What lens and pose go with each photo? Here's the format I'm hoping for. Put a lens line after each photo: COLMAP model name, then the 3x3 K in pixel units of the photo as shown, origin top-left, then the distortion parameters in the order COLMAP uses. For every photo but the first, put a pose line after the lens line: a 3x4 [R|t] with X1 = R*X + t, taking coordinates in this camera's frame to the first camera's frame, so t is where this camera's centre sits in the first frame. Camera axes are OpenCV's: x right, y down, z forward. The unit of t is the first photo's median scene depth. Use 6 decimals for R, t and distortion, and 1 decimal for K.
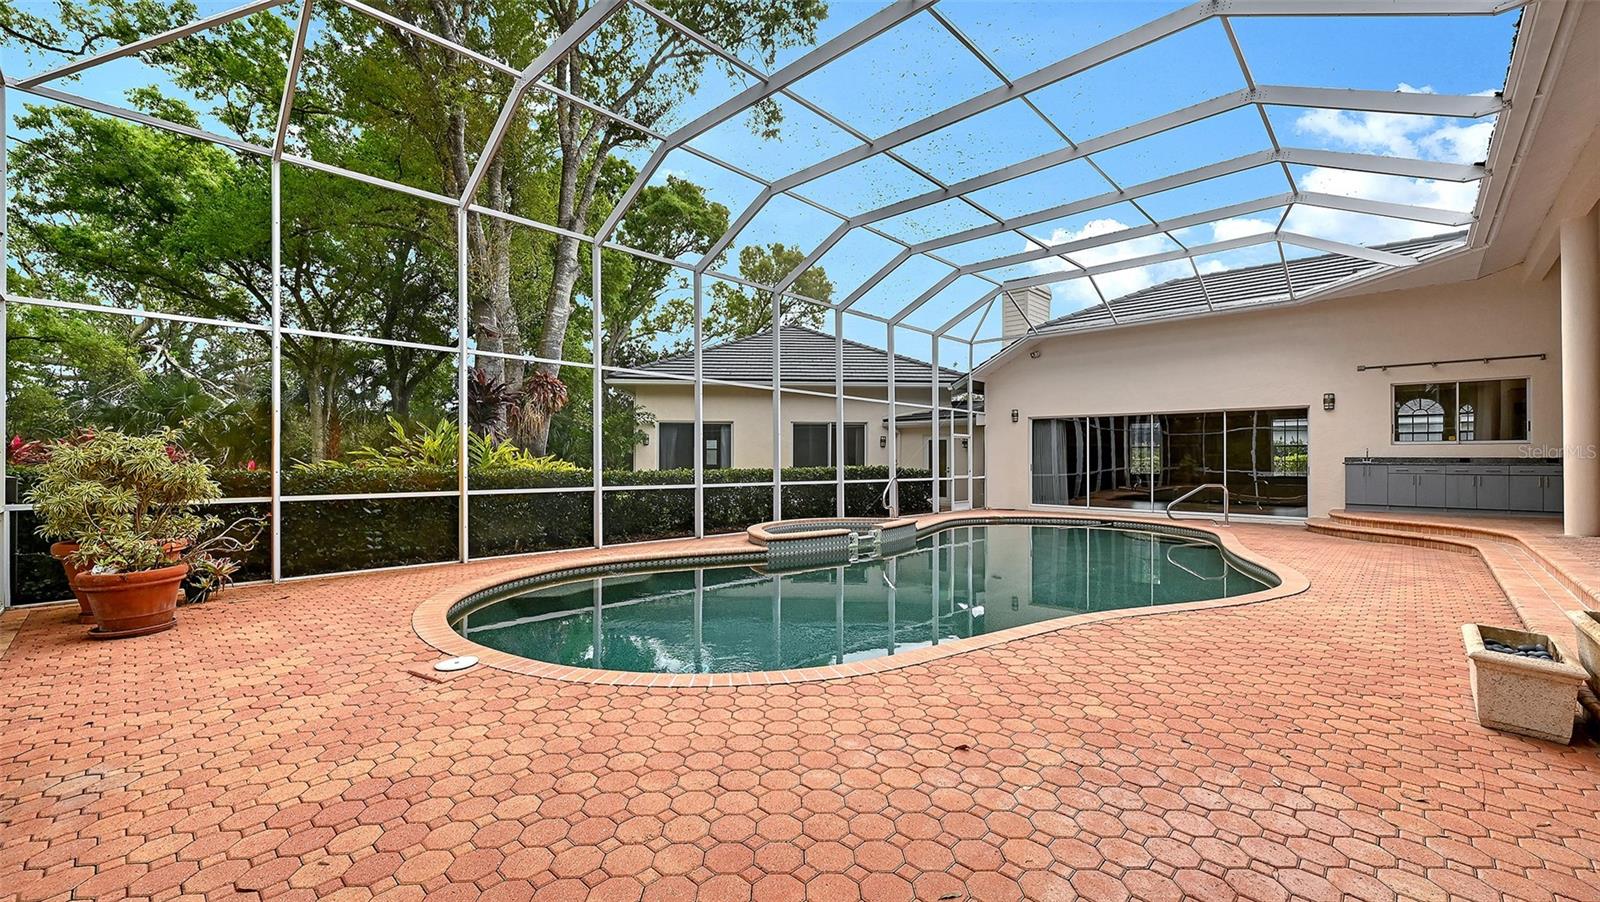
lens RADIAL K [[640.7, 0, 797.3], [0, 640.7, 456.3], [0, 0, 1]] dist [-0.000995, 0.000008]
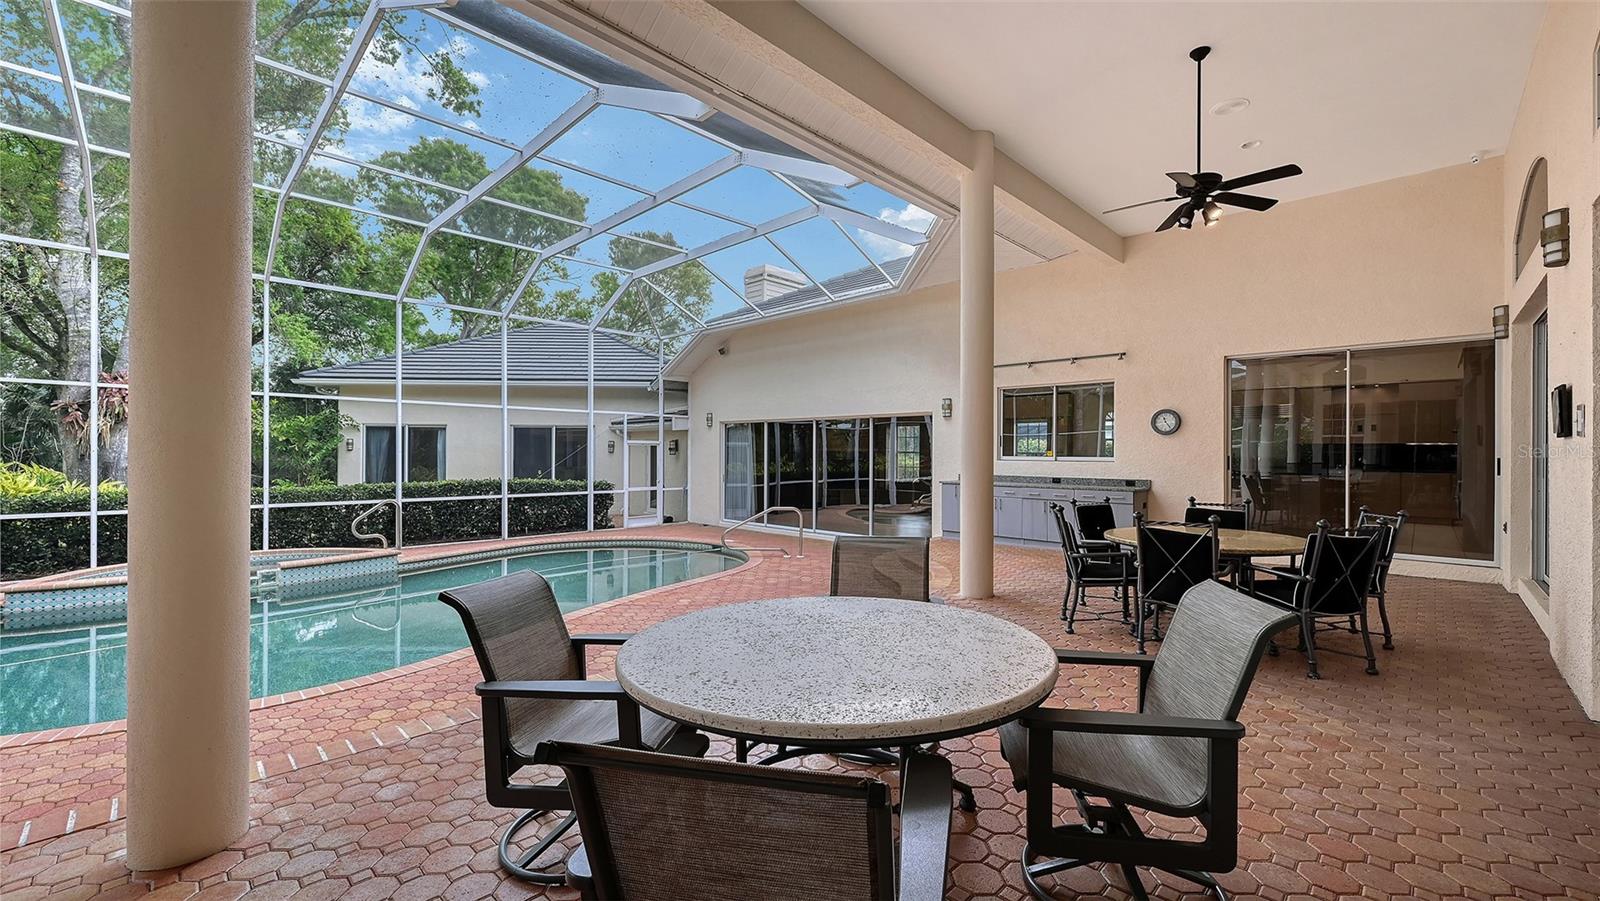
lens RADIAL K [[640.7, 0, 797.3], [0, 640.7, 455.8], [0, 0, 1]] dist [-0.000995, 0.000008]
pose [[0.999944, -0.000175, -0.010590, 0.608722], [0.000284, 0.999947, 0.010301, -0.029204], [0.010588, -0.010303, 0.999891, 0.139243]]
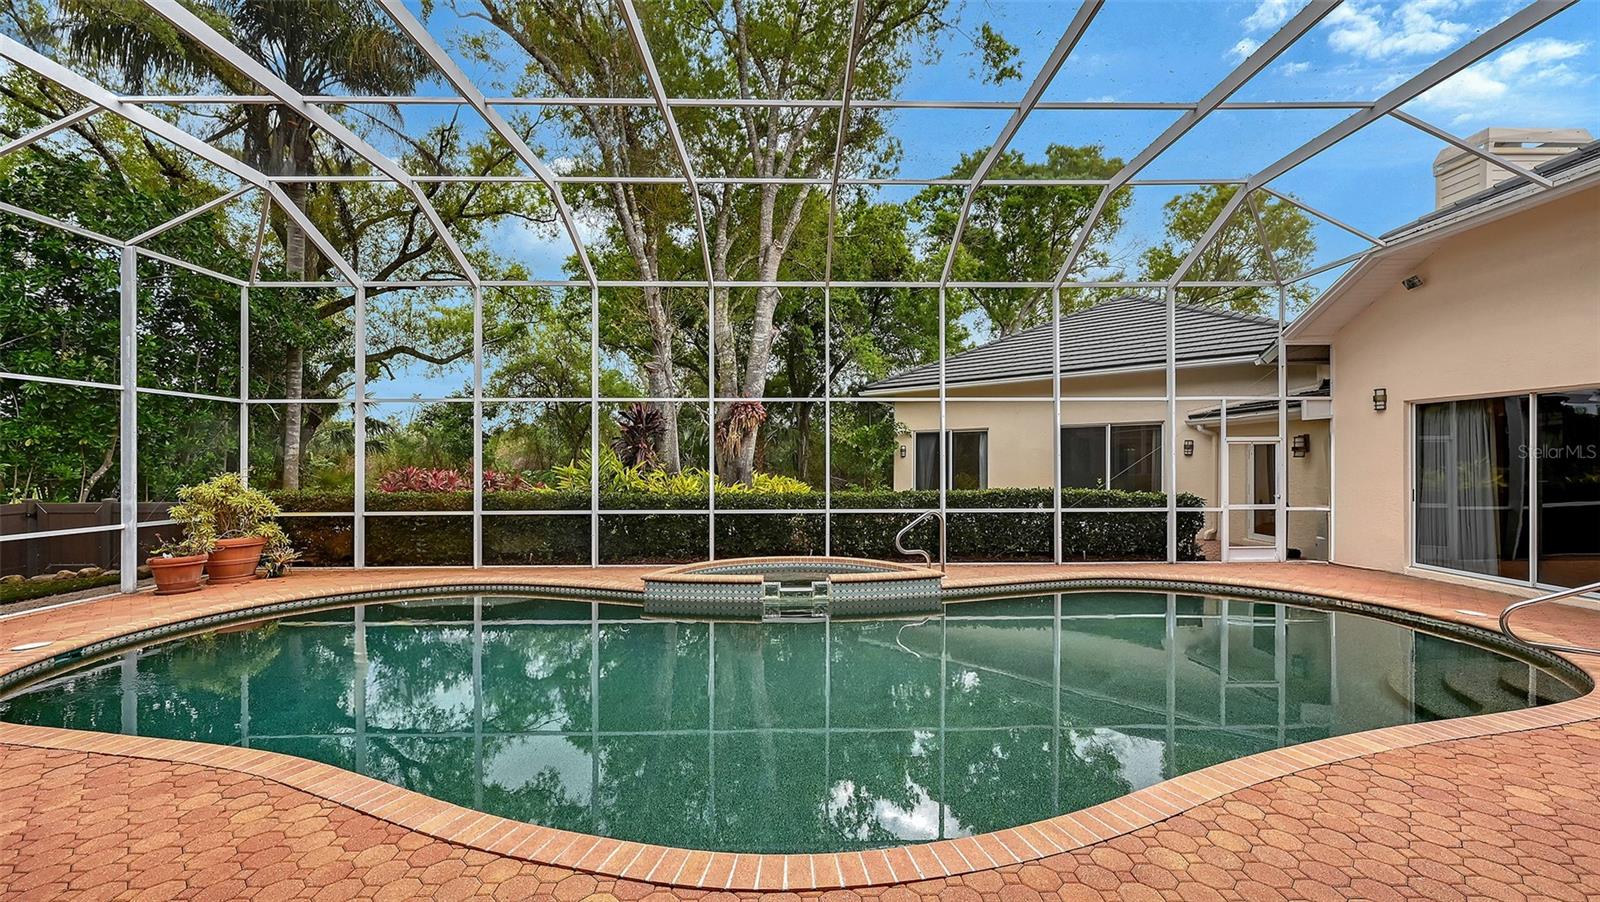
lens RADIAL K [[639.6, 0, 804.5], [0, 639.6, 462.1], [0, 0, 1]] dist [0.000167, -0.000009]
pose [[0.707131, -0.005859, -0.707058, 0.488527], [0.012141, 0.999919, 0.003857, -0.023447], [0.706978, -0.011312, 0.707145, 0.335439]]
